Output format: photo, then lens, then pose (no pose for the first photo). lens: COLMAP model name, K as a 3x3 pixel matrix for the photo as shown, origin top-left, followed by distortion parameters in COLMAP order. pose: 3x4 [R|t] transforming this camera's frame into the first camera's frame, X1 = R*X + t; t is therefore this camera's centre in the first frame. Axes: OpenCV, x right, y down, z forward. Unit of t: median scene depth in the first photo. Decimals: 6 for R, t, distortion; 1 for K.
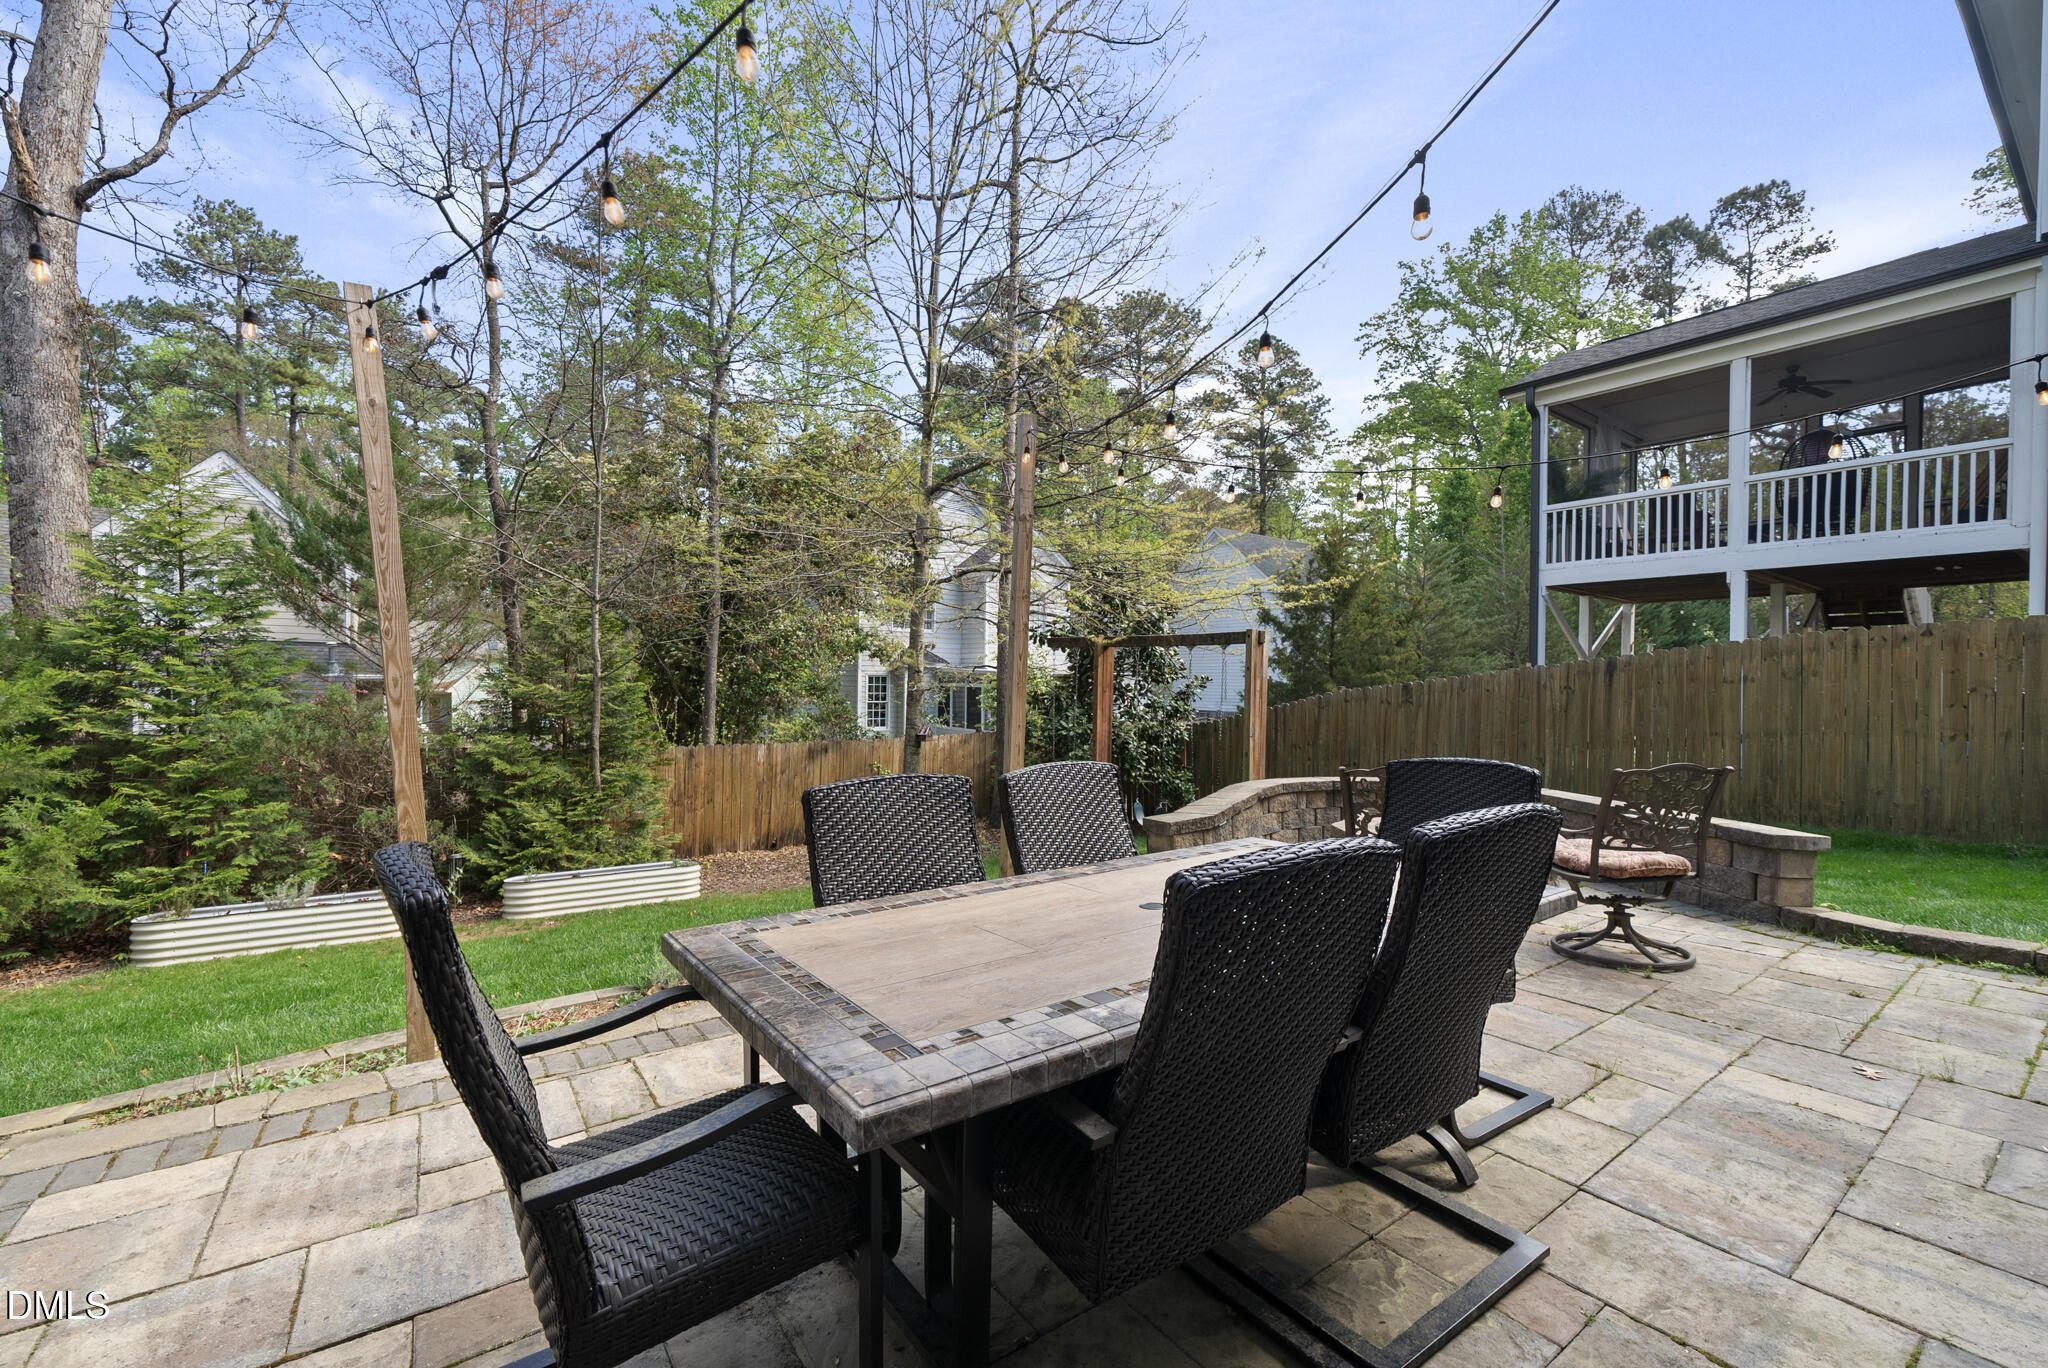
lens RADIAL K [[833.8, 0, 1022.0], [0, 833.8, 684.3], [0, 0, 1]] dist [-0.003251, 0.000482]
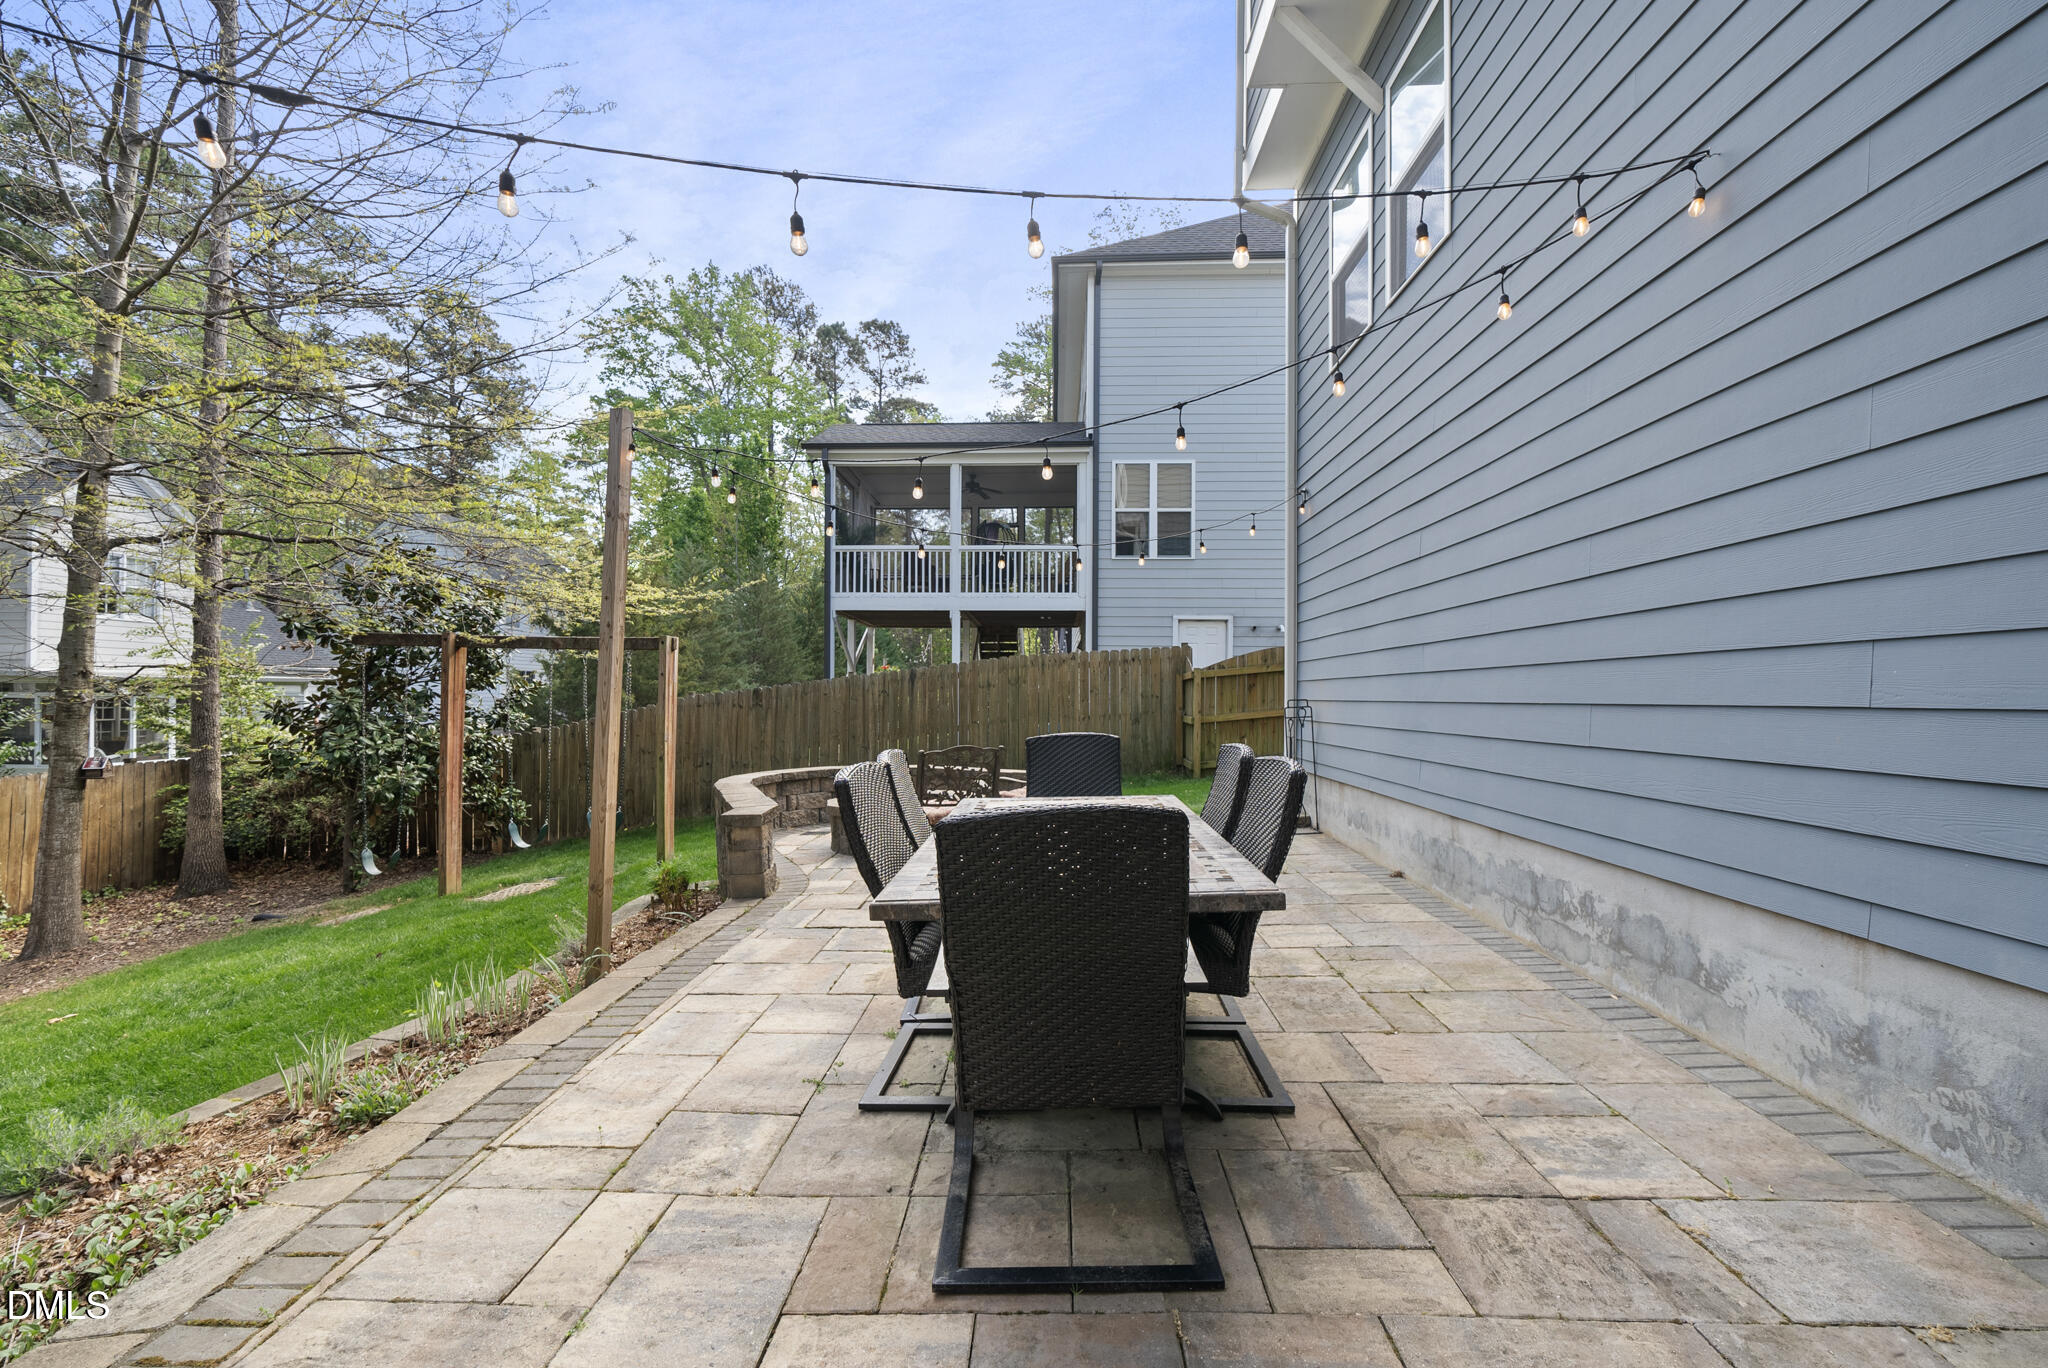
lens RADIAL K [[833.8, 0, 1014.1], [0, 833.8, 688.4], [0, 0, 1]] dist [-0.003251, 0.000482]
pose [[0.614403, -0.000954, 0.788991, -0.062331], [0.003762, 0.999991, -0.001721, 0.000610], [-0.788983, 0.004025, 0.614402, 0.007748]]
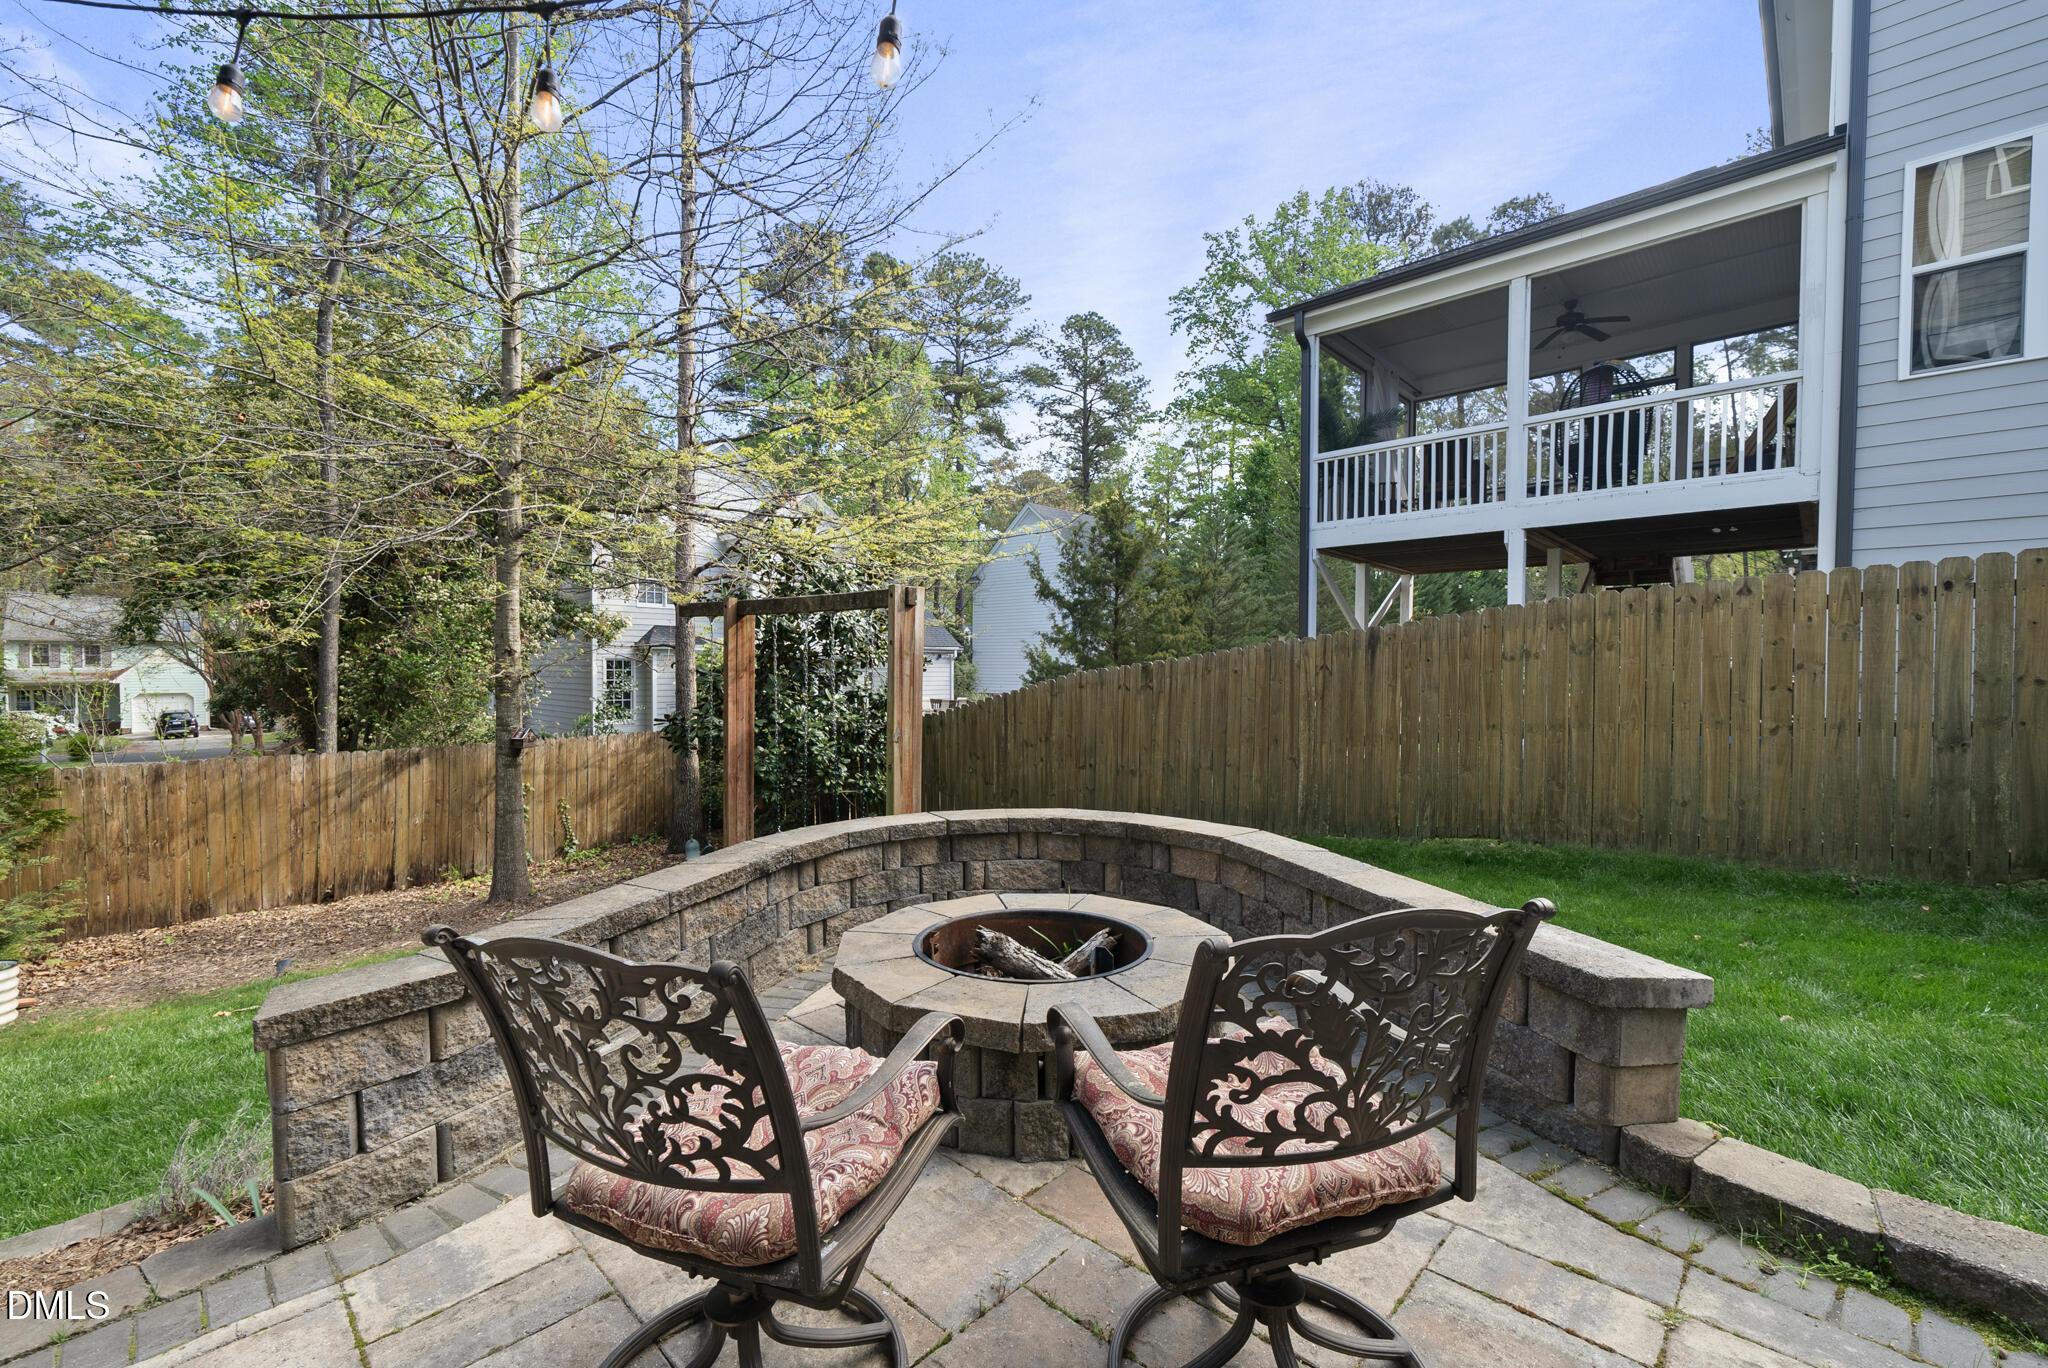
lens RADIAL K [[833.8, 0, 1021.0], [0, 833.8, 683.8], [0, 0, 1]] dist [-0.003251, 0.000482]
pose [[0.983473, -0.010460, 0.180752, 0.057266], [0.007016, 0.999782, 0.019681, 0.000487], [-0.180918, -0.018088, 0.983332, 0.069519]]
